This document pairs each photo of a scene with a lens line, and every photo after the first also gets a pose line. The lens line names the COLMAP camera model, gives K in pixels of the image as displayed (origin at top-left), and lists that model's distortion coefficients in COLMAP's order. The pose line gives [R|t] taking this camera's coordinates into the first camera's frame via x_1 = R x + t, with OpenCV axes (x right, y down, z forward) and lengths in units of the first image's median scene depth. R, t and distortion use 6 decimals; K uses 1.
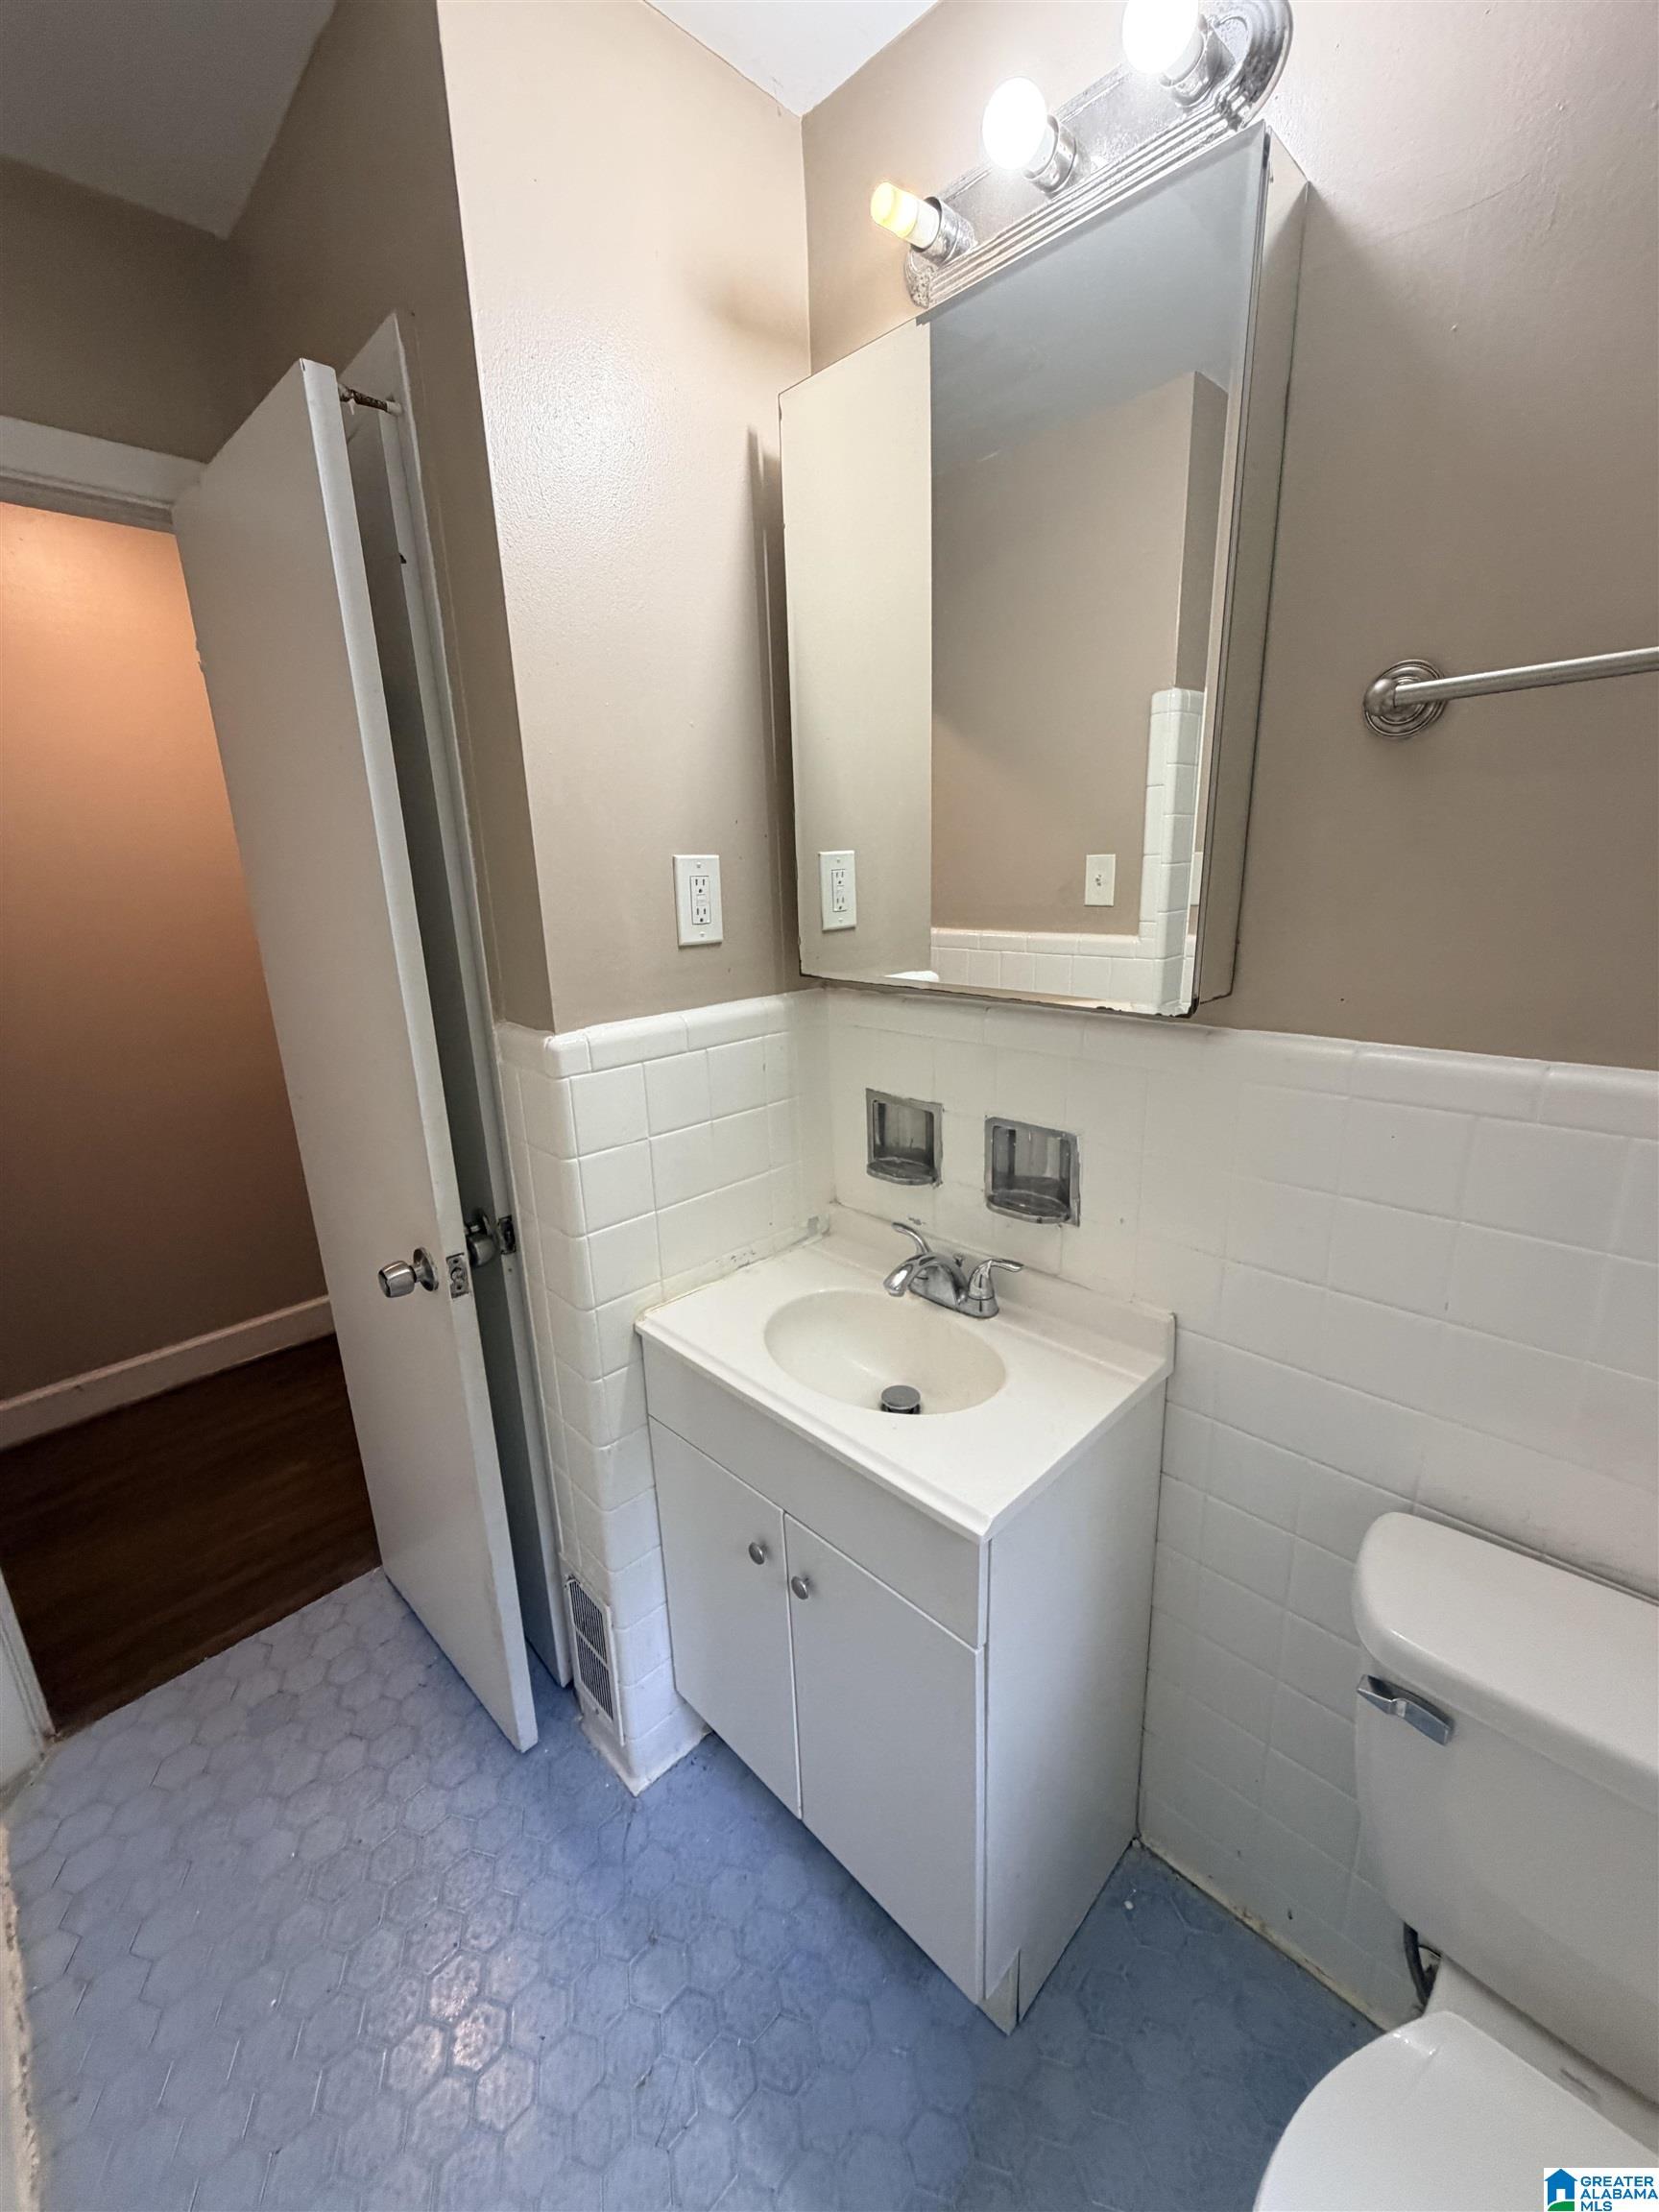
lens RADIAL K [[884.0, 0, 828.7], [0, 884.0, 1098.0], [0, 0, 1]] dist [0.000522, -0.000033]
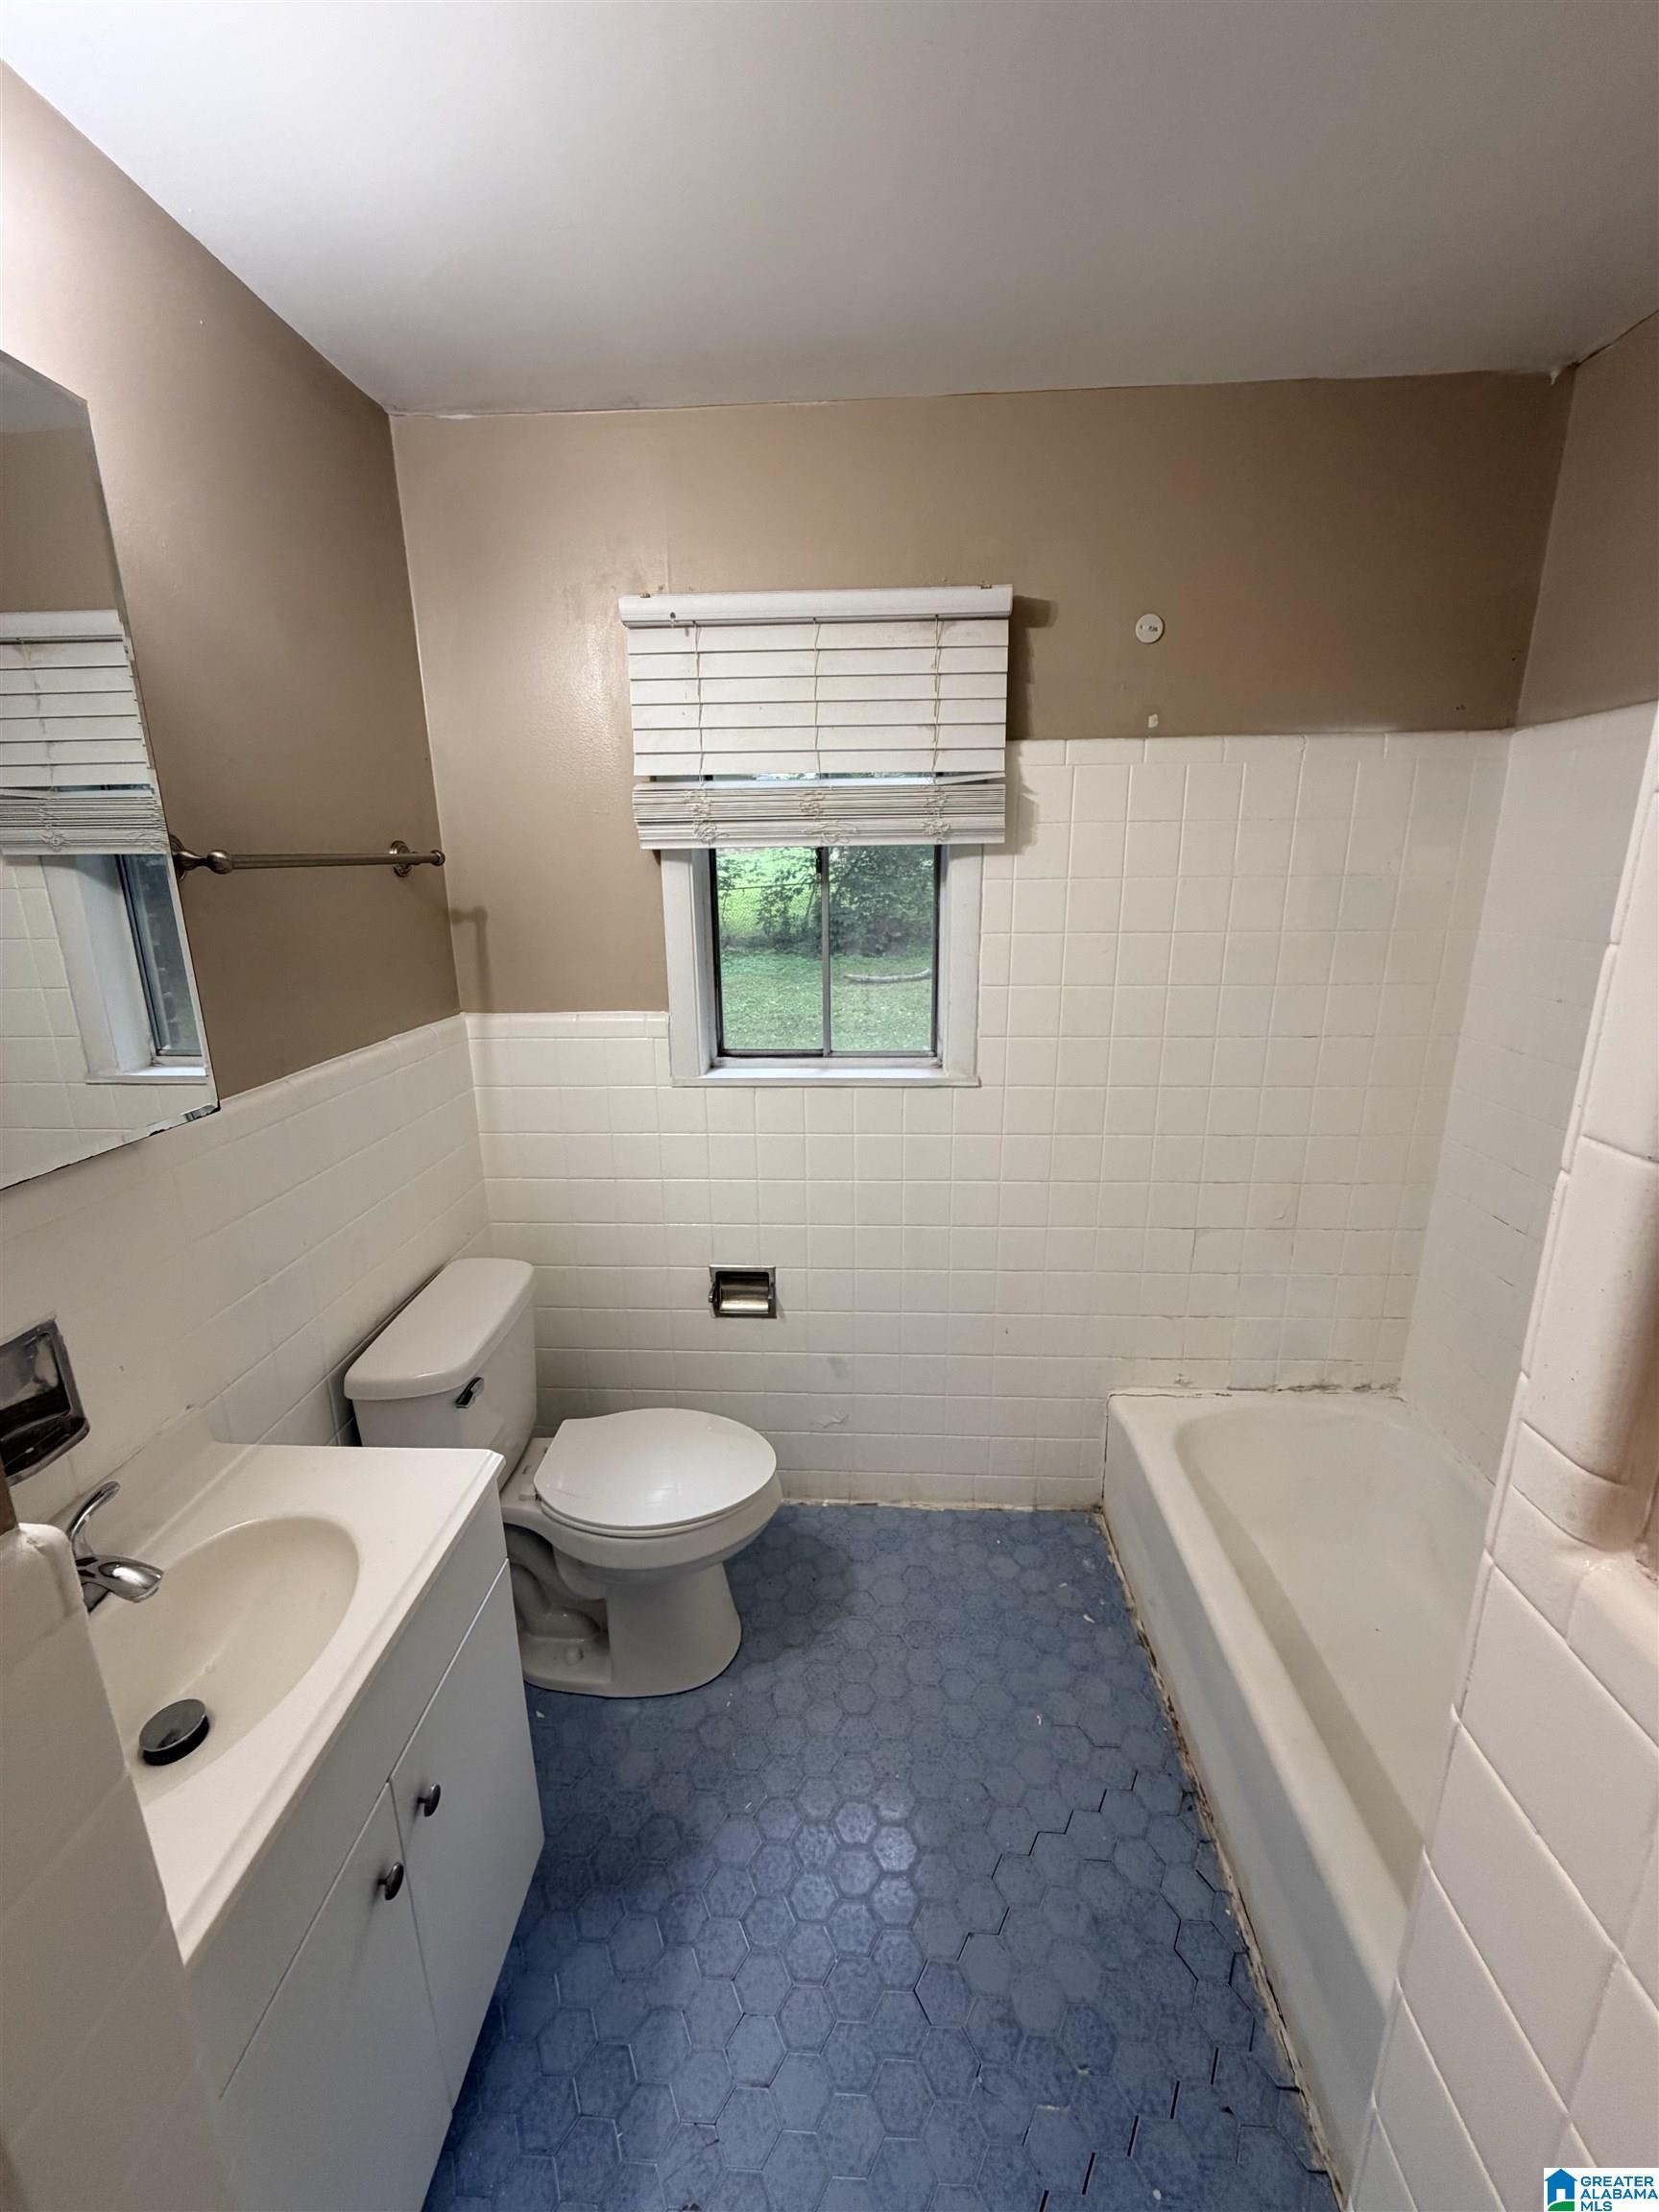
lens RADIAL K [[884.0, 0, 828.7], [0, 884.0, 1098.0], [0, 0, 1]] dist [0.000522, -0.000033]
pose [[-0.671608, -0.144247, 0.726729, -0.842946], [0.228451, 0.892756, 0.388325, -0.321619], [-0.704807, 0.426824, -0.566629, 0.927698]]
